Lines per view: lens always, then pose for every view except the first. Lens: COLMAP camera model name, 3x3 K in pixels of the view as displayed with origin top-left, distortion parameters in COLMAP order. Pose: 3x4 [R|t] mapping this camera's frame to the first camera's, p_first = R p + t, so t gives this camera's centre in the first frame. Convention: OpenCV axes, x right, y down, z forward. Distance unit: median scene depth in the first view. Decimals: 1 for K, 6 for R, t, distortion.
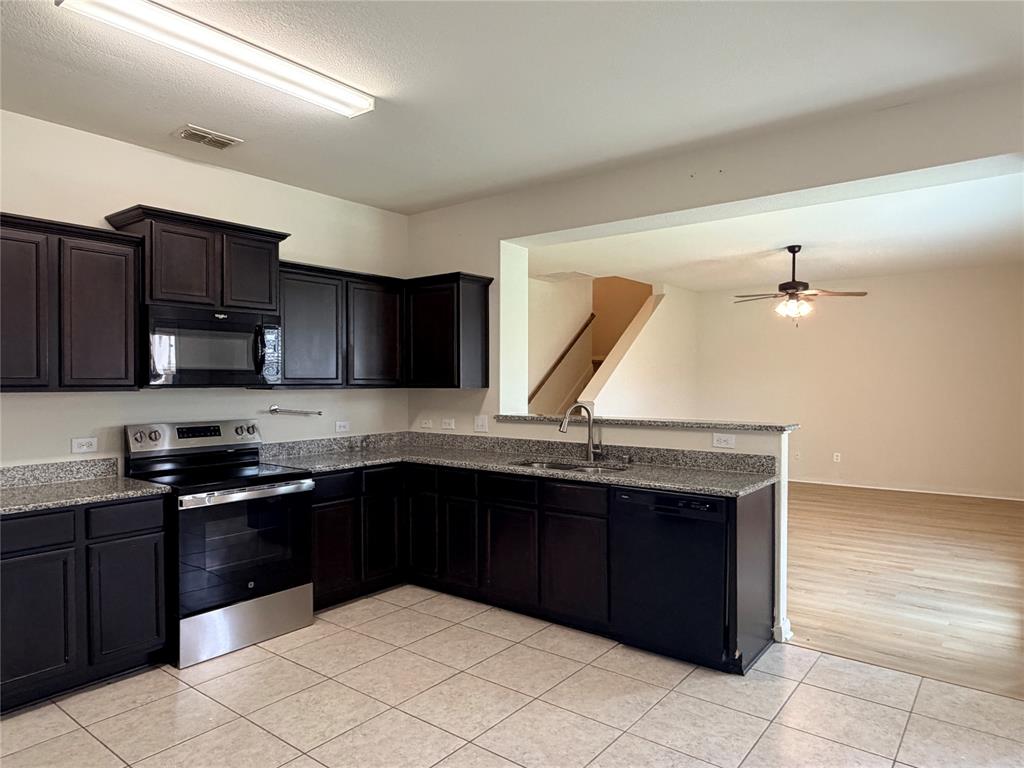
lens RADIAL K [[648.1, 0, 509.2], [0, 648.1, 390.8], [0, 0, 1]] dist [-0.000629, 0.001029]
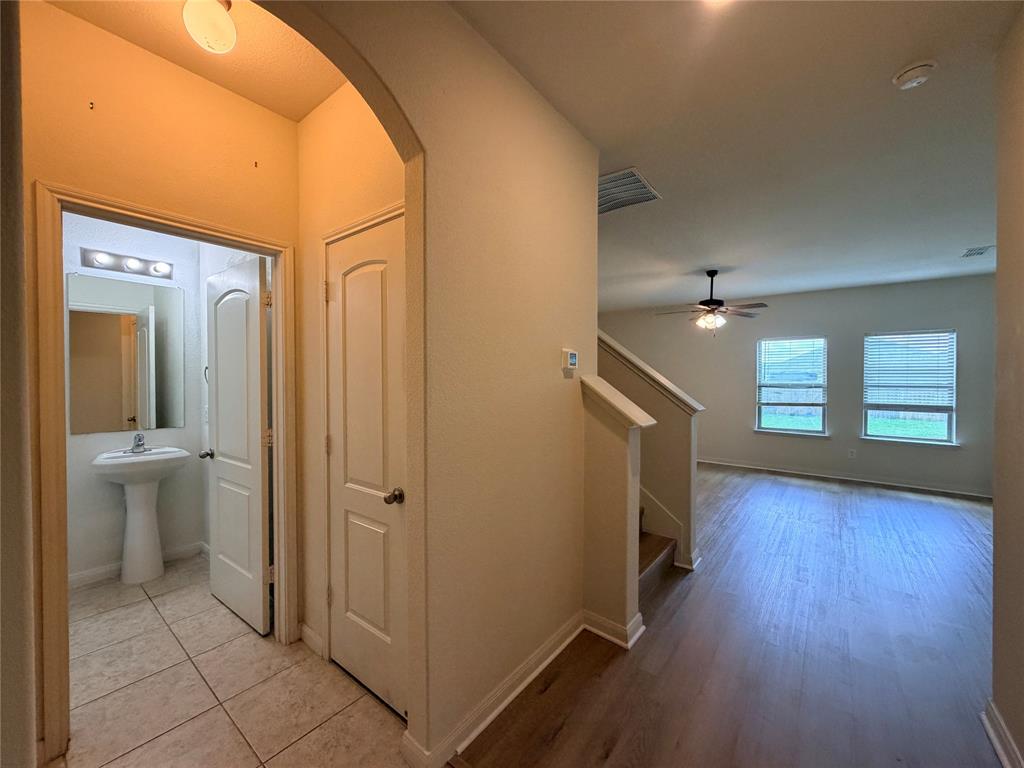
lens RADIAL K [[411.5, 0, 510.2], [0, 411.5, 383.5], [0, 0, 1]] dist [0.003543, 0.000632]
pose [[-0.015617, -0.006526, 0.999857, -0.568545], [0.006871, 0.999954, 0.006633, -0.029413], [-0.999854, 0.006973, -0.015572, 2.374002]]
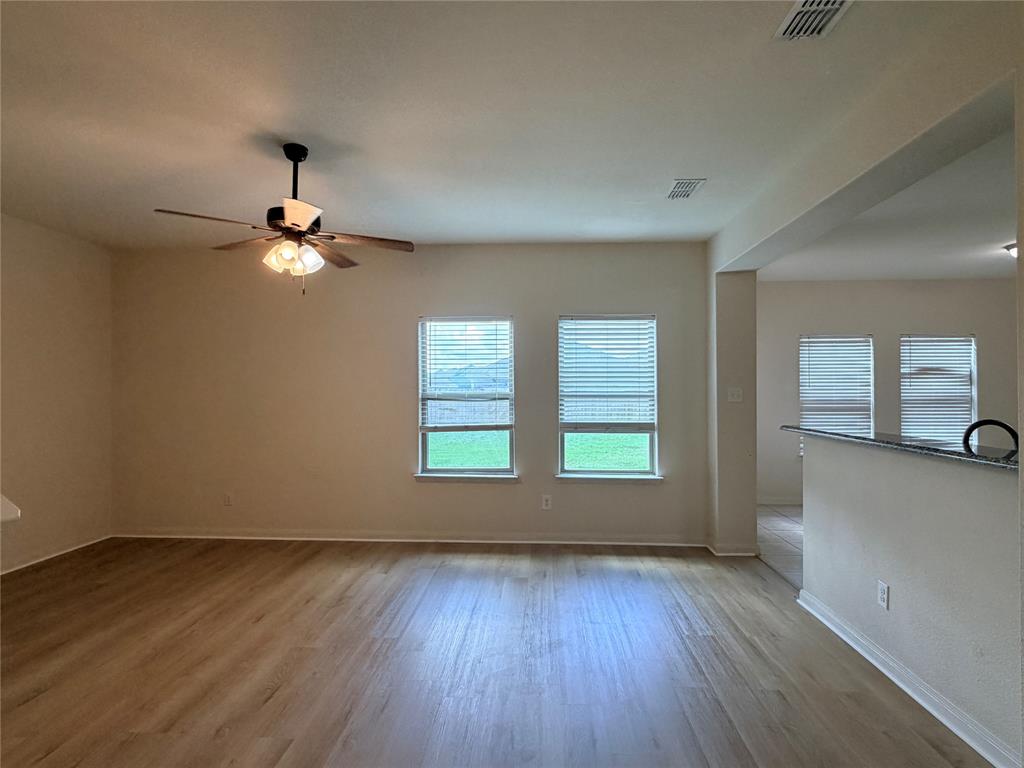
lens RADIAL K [[565.4, 0, 514.9], [0, 565.4, 383.3], [0, 0, 1]] dist [0.014565, 0.002829]
pose [[-0.591223, 0.014170, 0.806384, -0.098245], [0.015118, 0.999865, -0.006486, -0.024924], [-0.806367, 0.008356, -0.591357, 1.933810]]
